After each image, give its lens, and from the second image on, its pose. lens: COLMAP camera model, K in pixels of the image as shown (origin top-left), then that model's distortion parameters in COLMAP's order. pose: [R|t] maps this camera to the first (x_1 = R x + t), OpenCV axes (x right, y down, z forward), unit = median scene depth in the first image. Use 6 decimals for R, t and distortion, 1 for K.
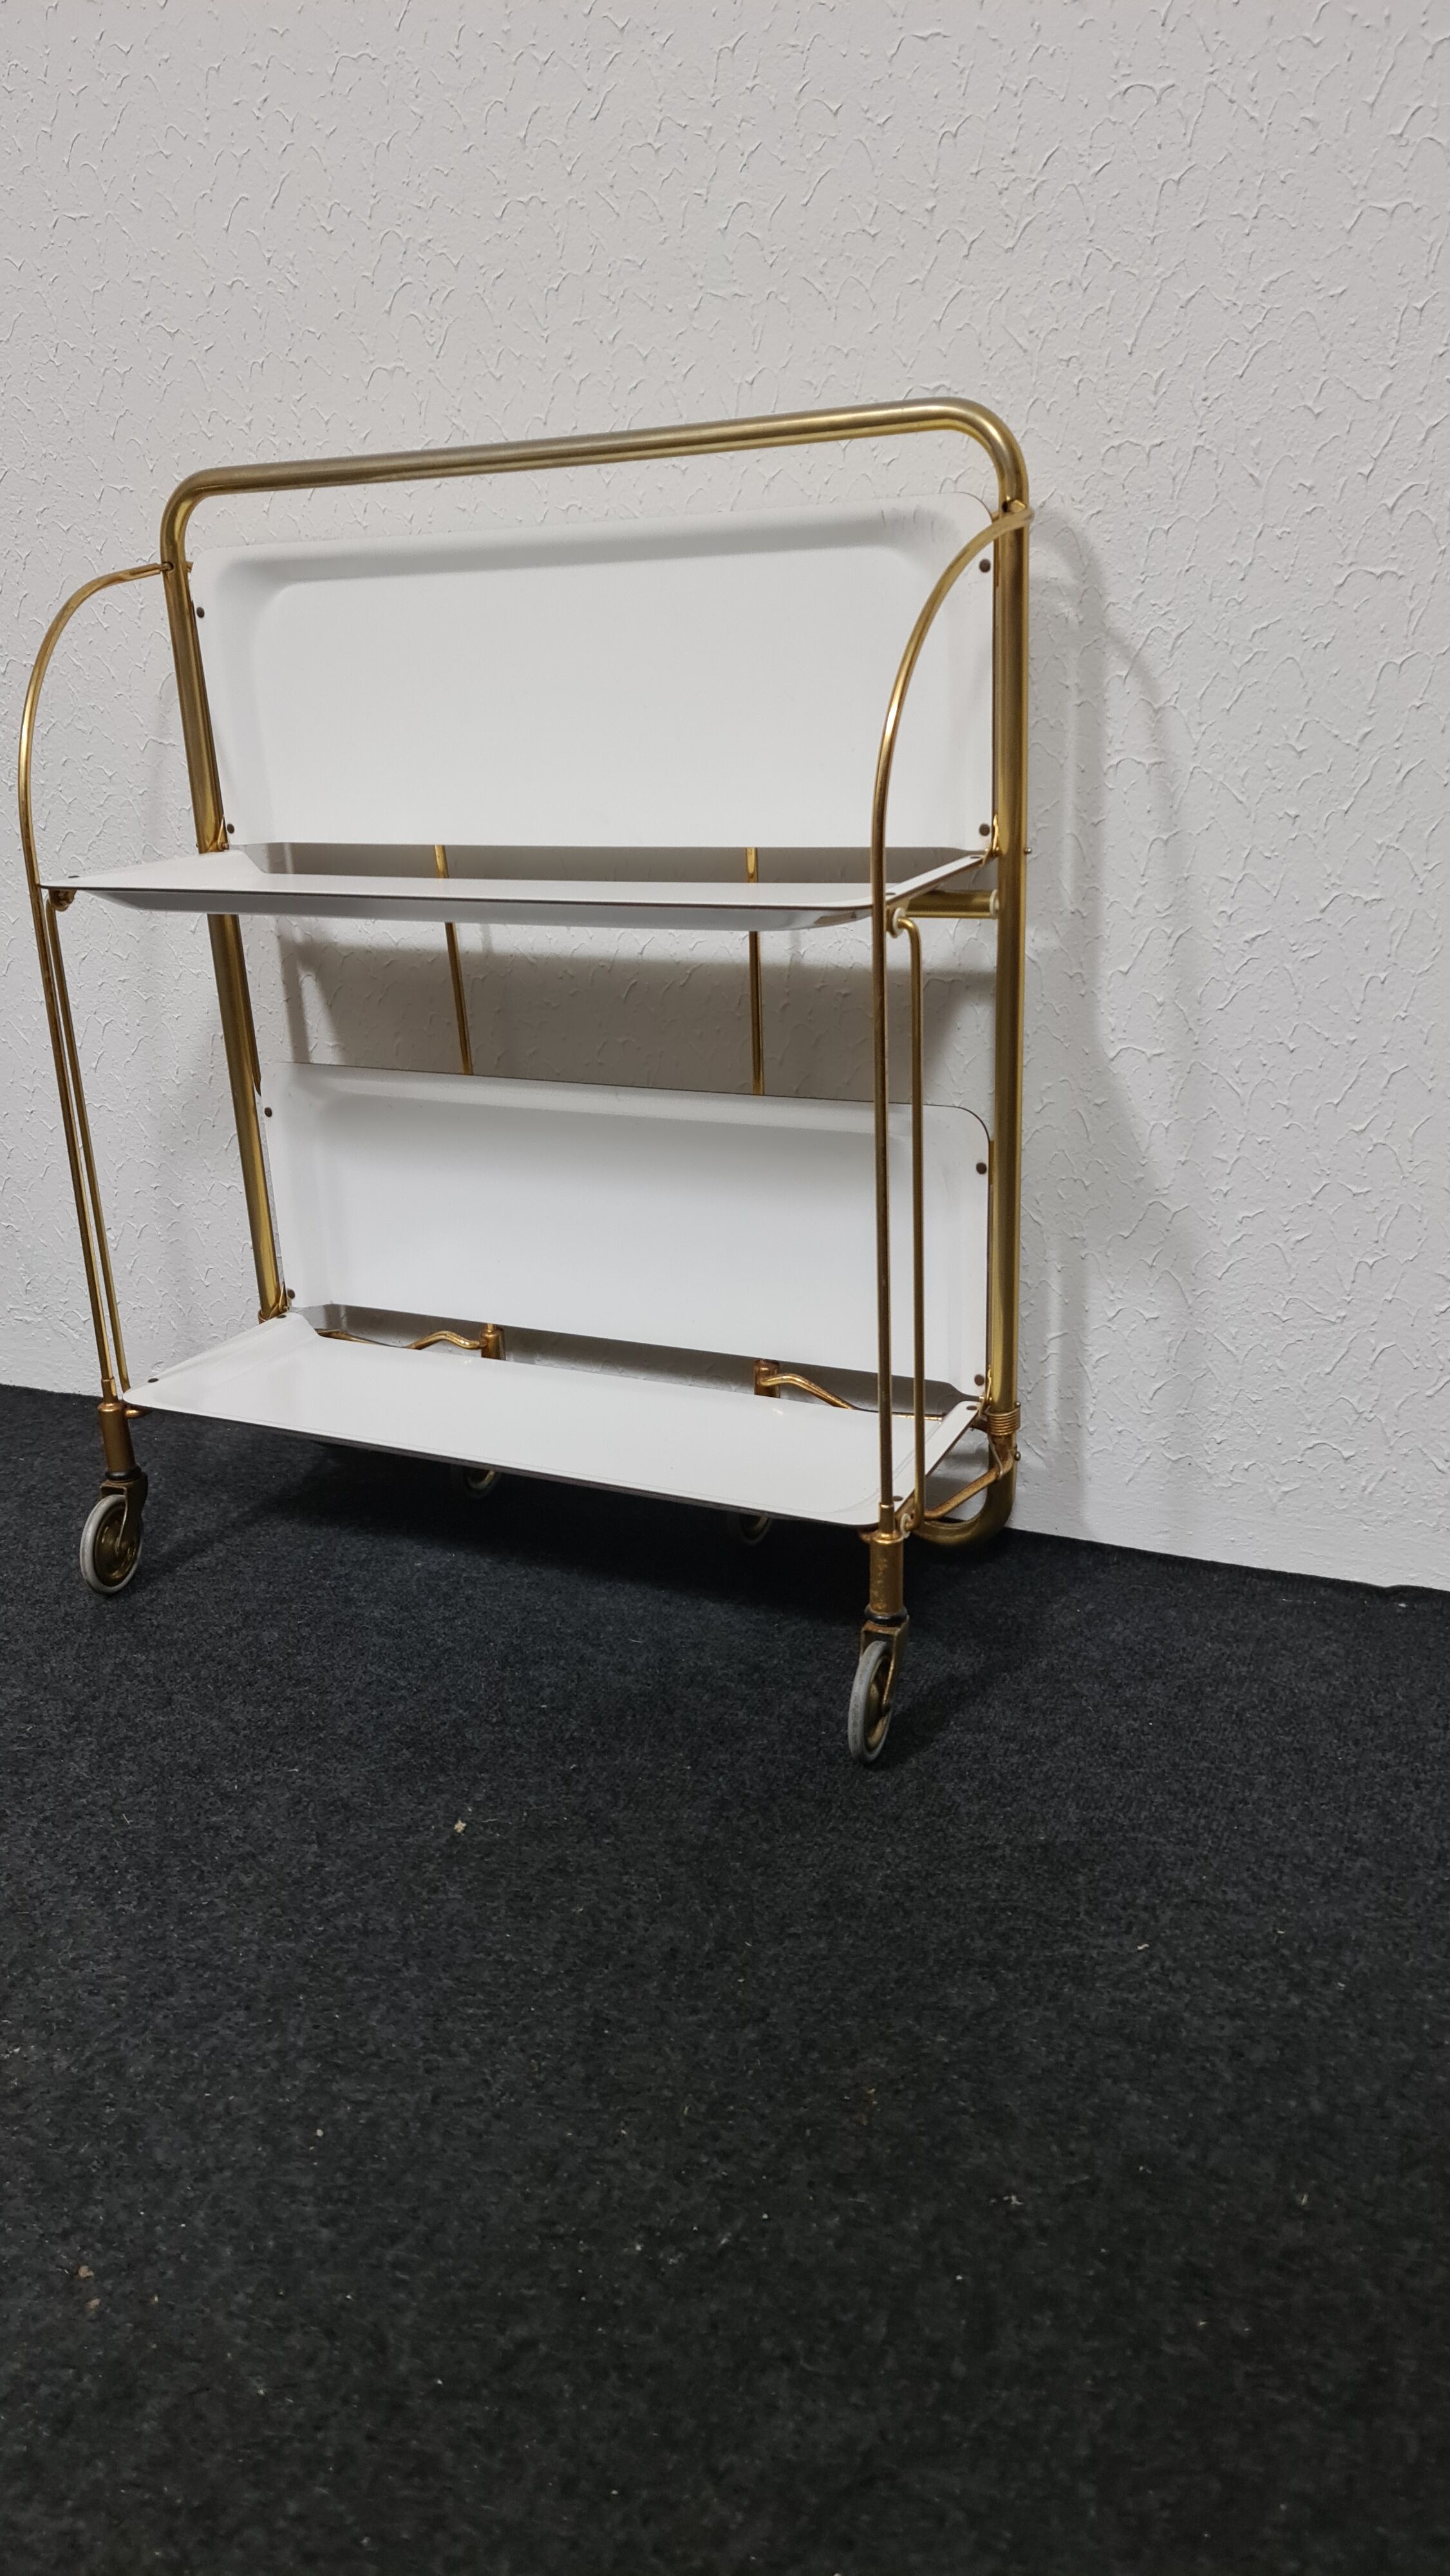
lens RADIAL K [[1909.2, 0, 709.4], [0, 1909.2, 1309.0], [0, 0, 1]] dist [0.079129, -0.068298]
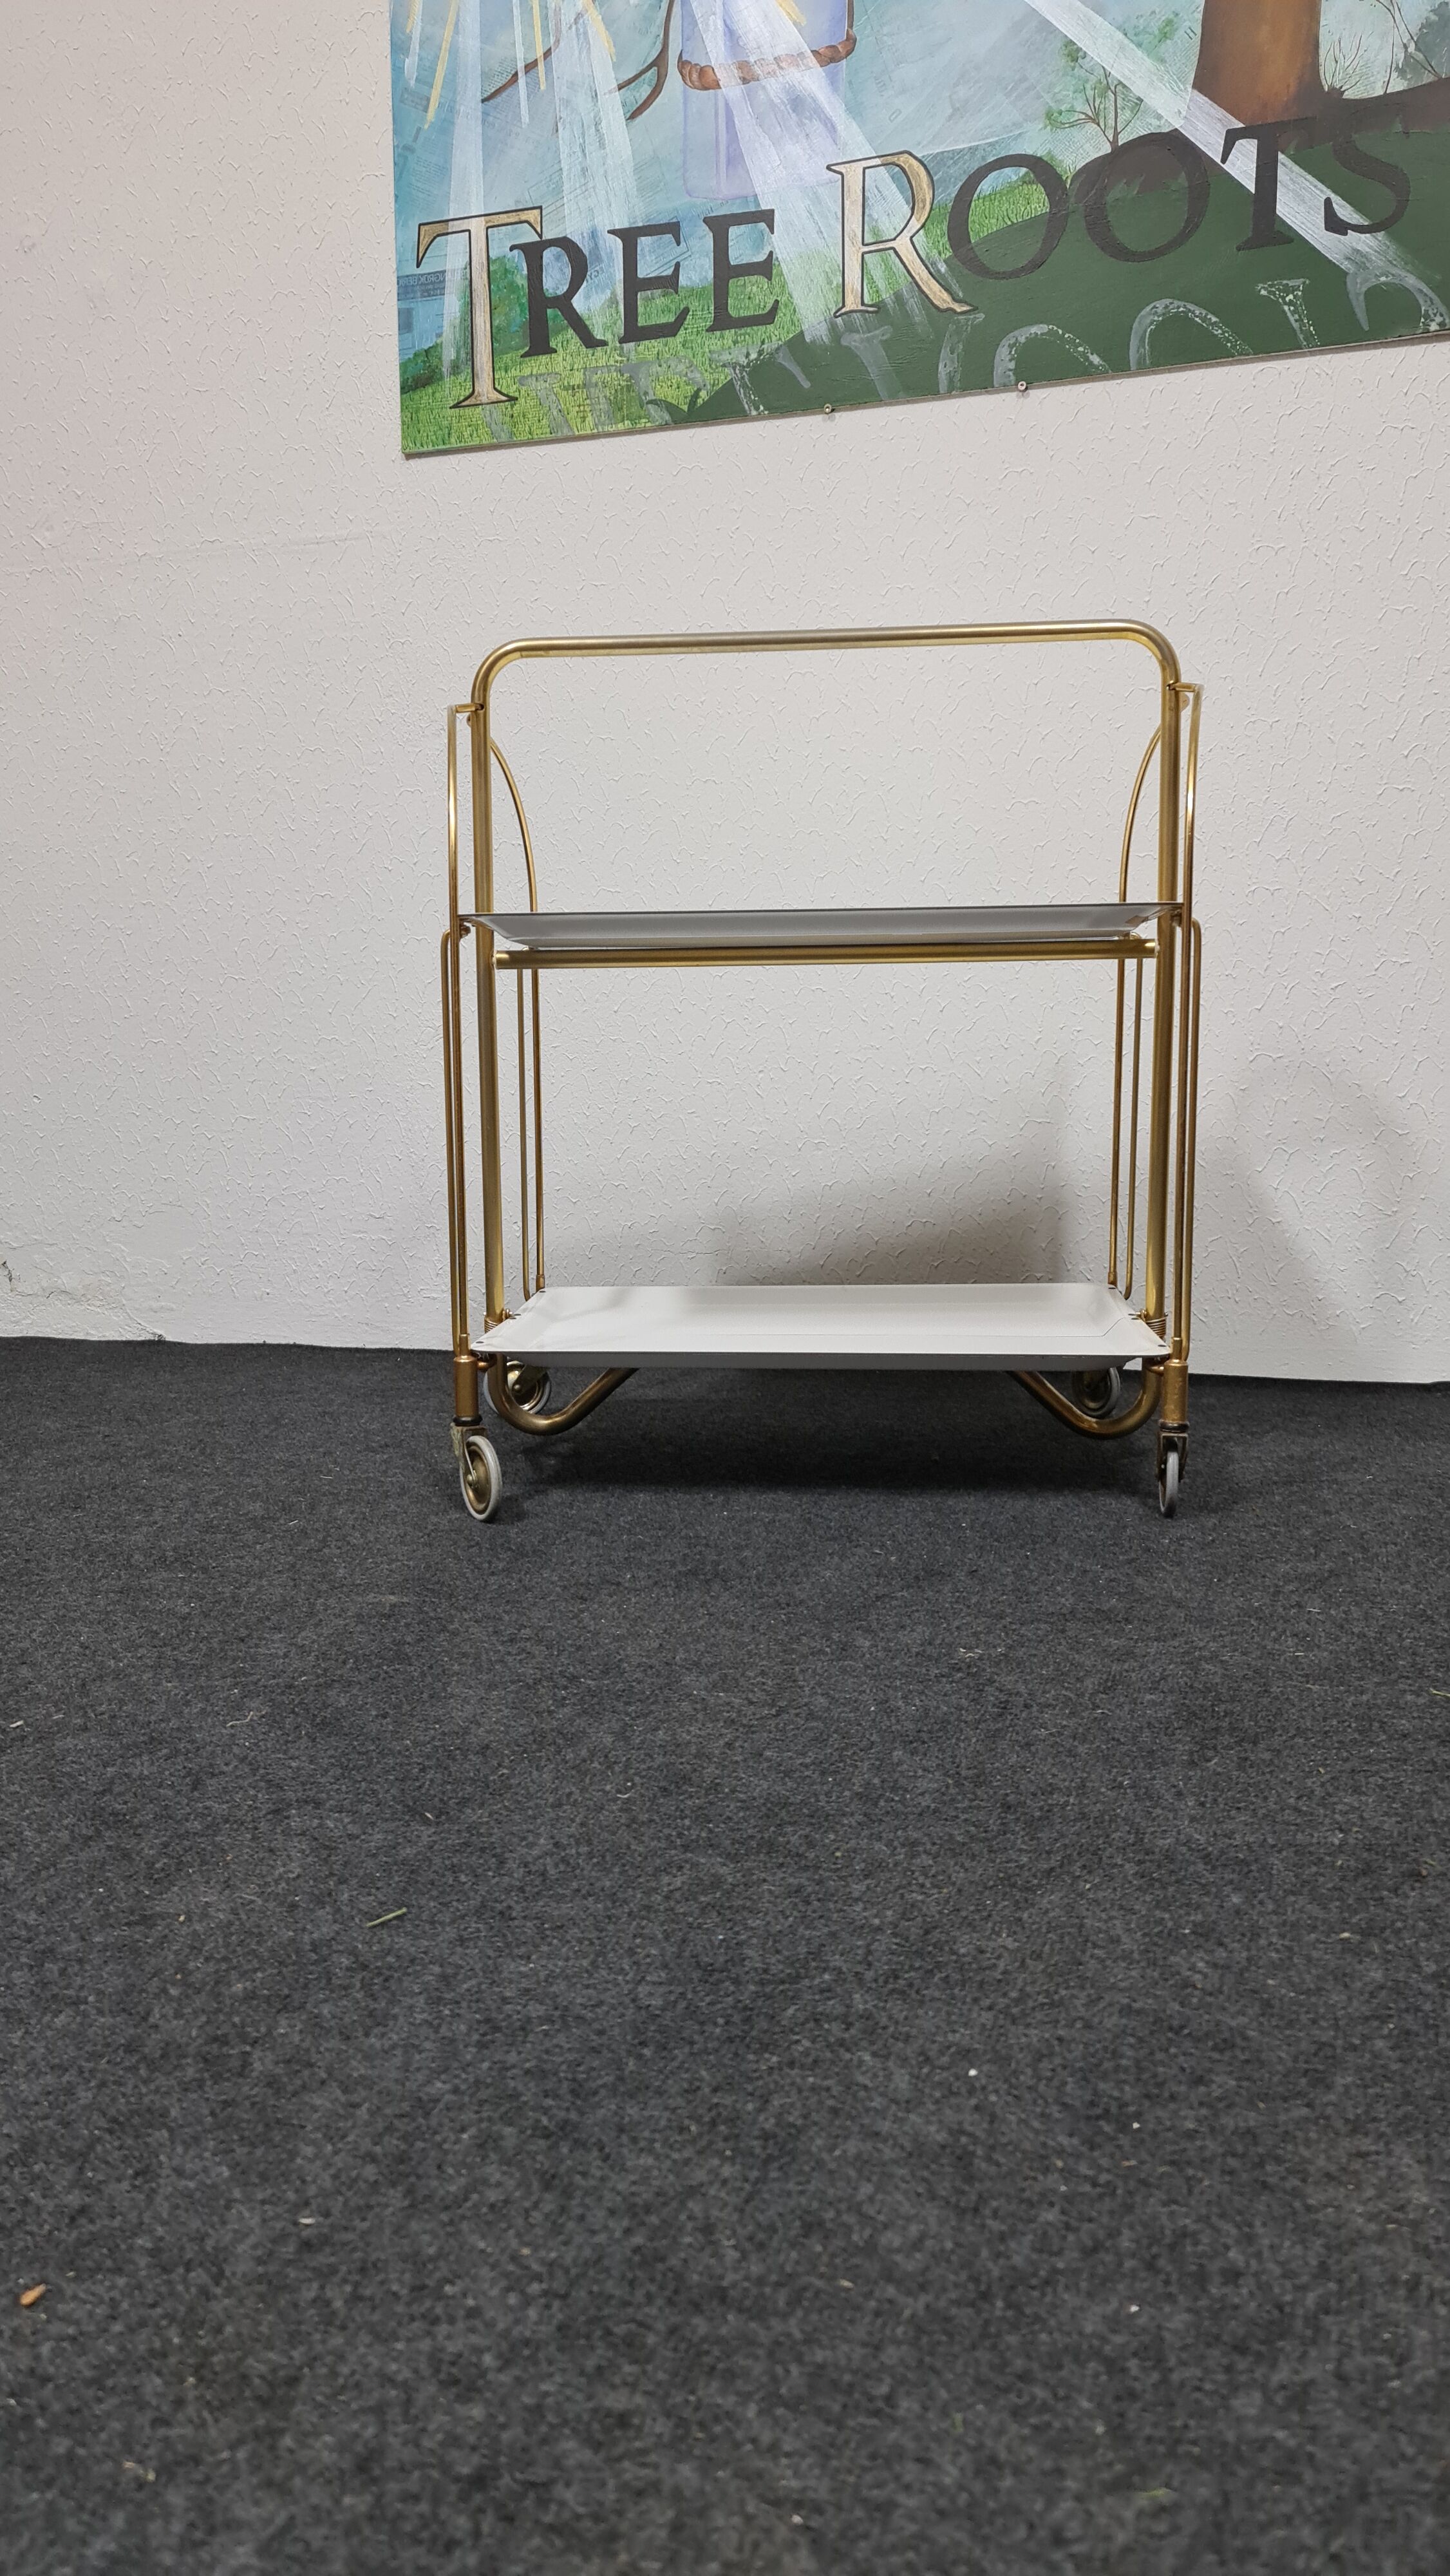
lens RADIAL K [[1909.2, 0, 702.0], [0, 1909.2, 1268.0], [0, 0, 1]] dist [0.079129, -0.068298]
pose [[0.991814, 0.022854, 0.125627, -0.528891], [0.005749, 0.974863, -0.222733, 0.465921], [-0.127559, 0.221632, 0.966751, -0.586353]]
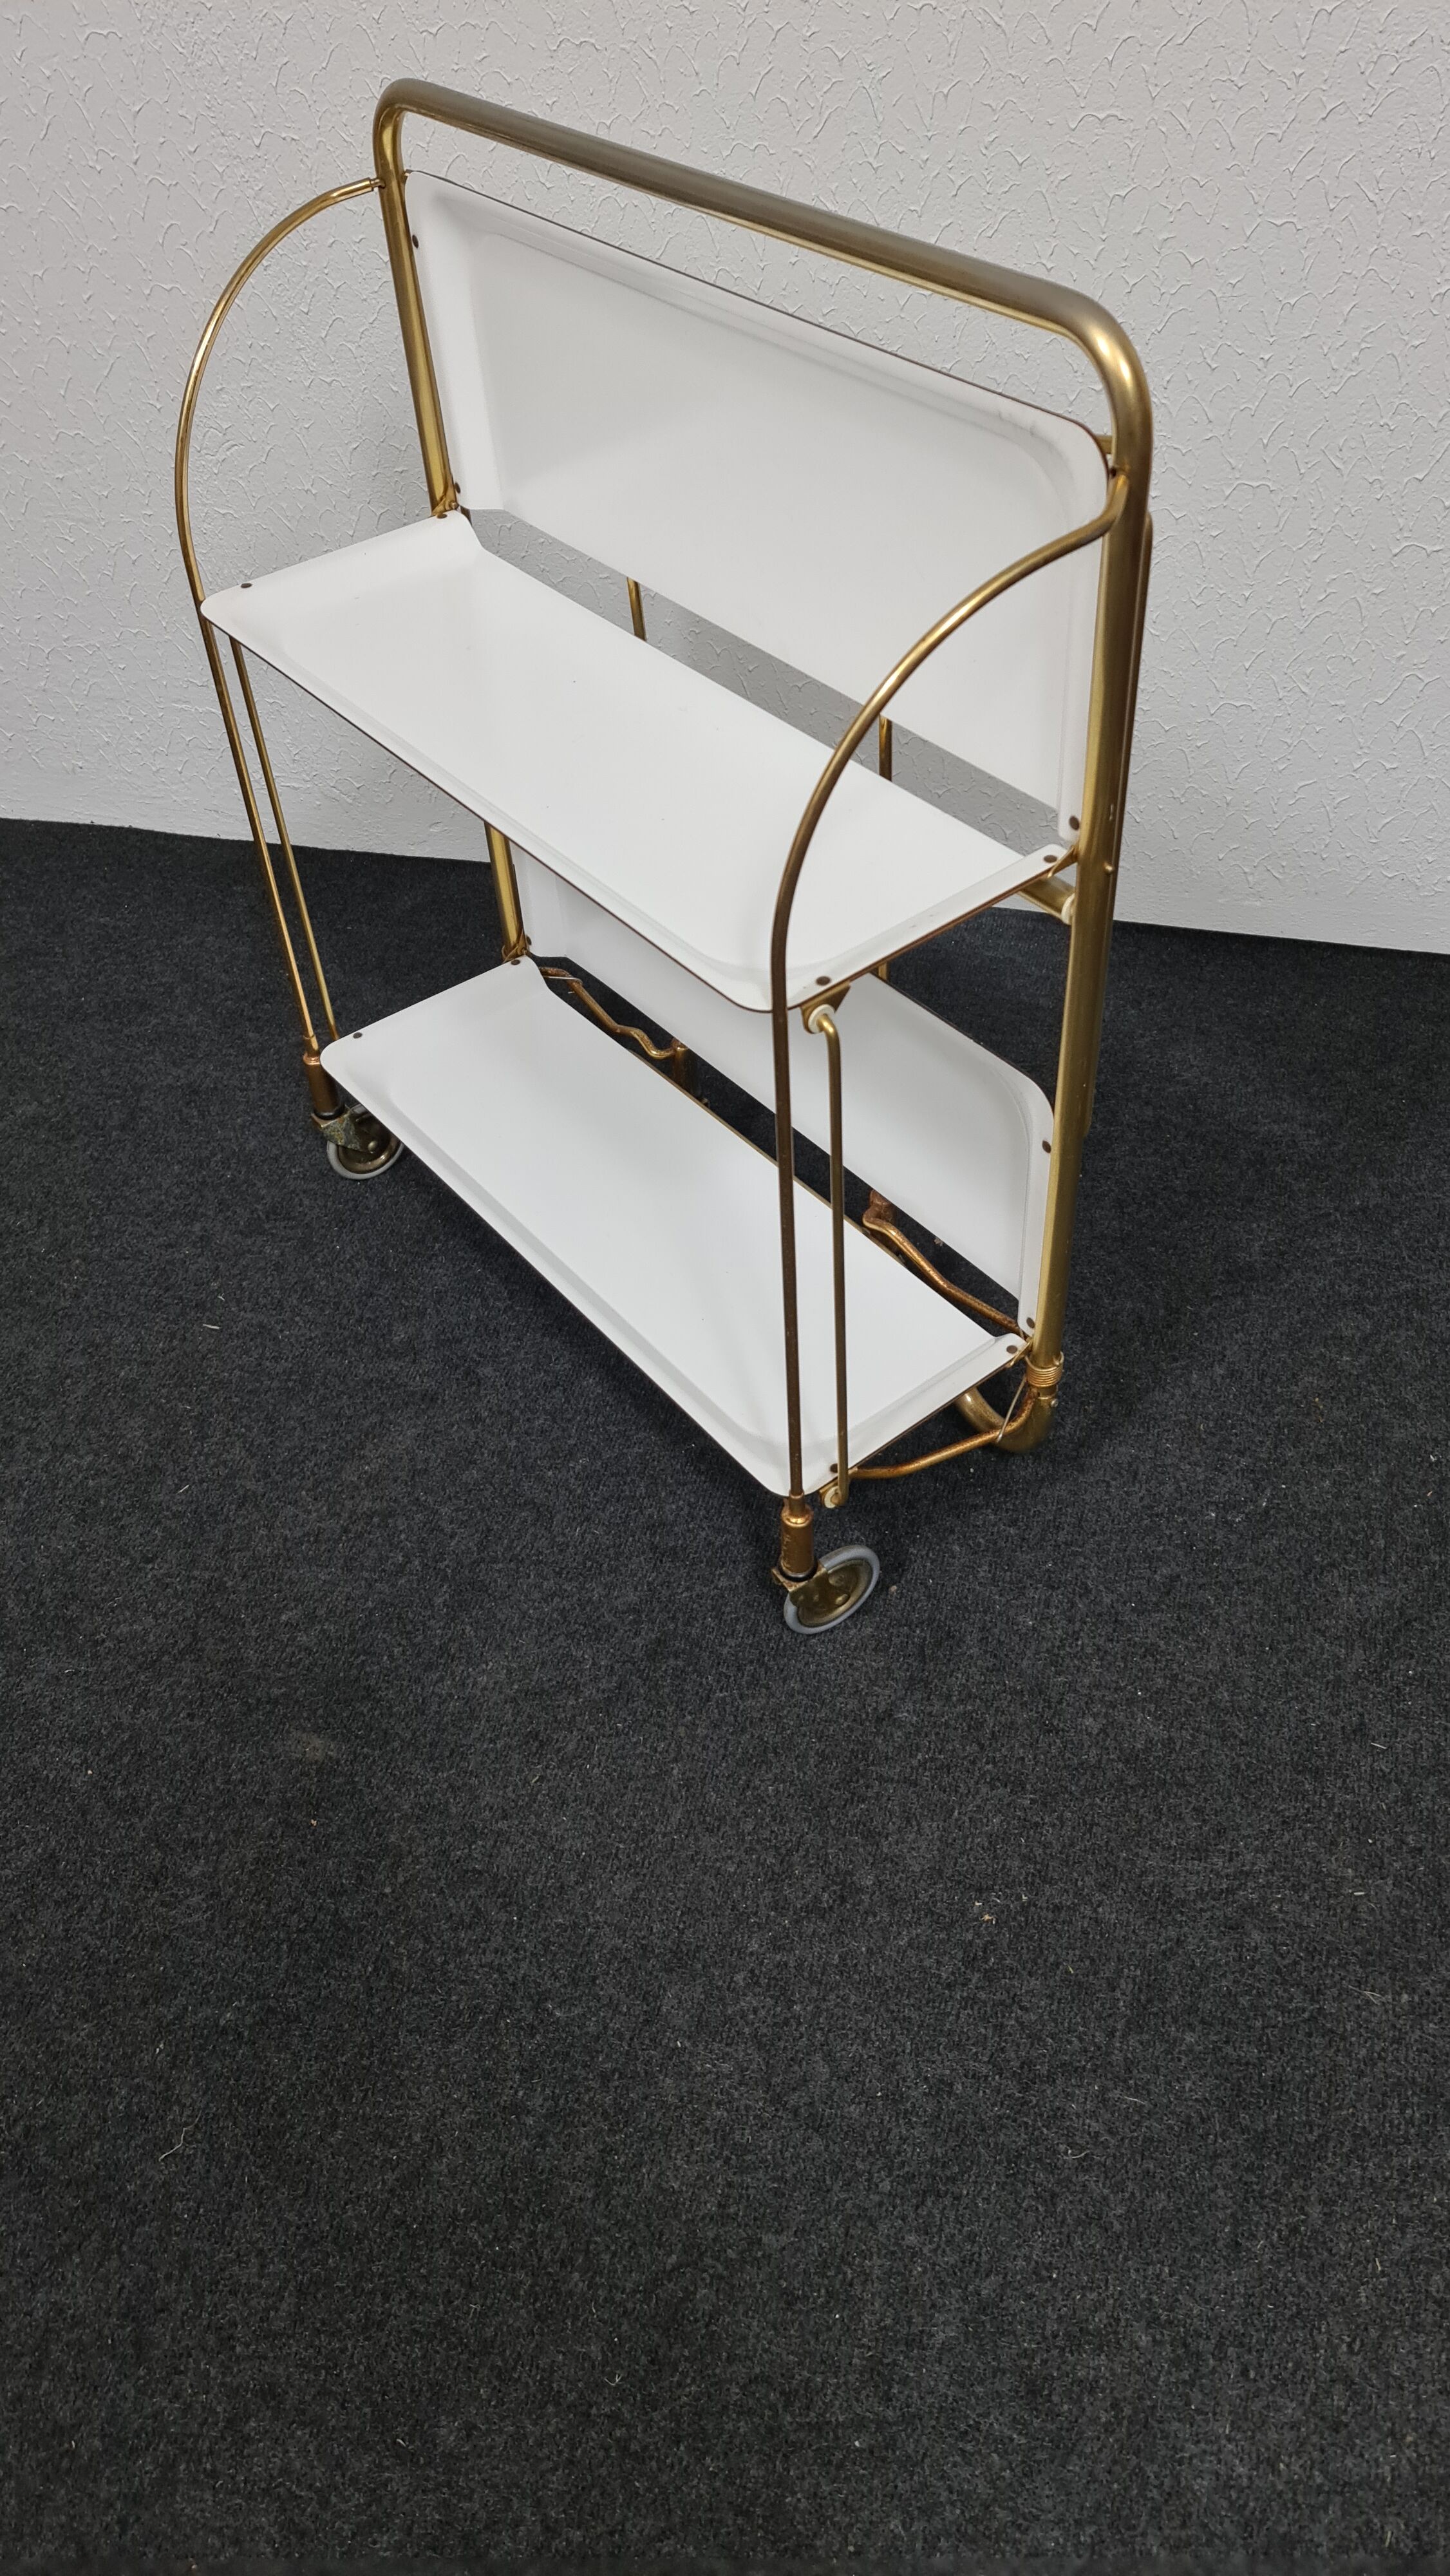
lens RADIAL K [[1909.2, 0, 718.9], [0, 1909.2, 1299.8], [0, 0, 1]] dist [0.079129, -0.068298]
pose [[0.985698, -0.122831, 0.115378, -0.438830], [0.064126, 0.906528, 0.417248, -0.267234], [-0.155845, -0.403881, 0.901439, -0.217717]]
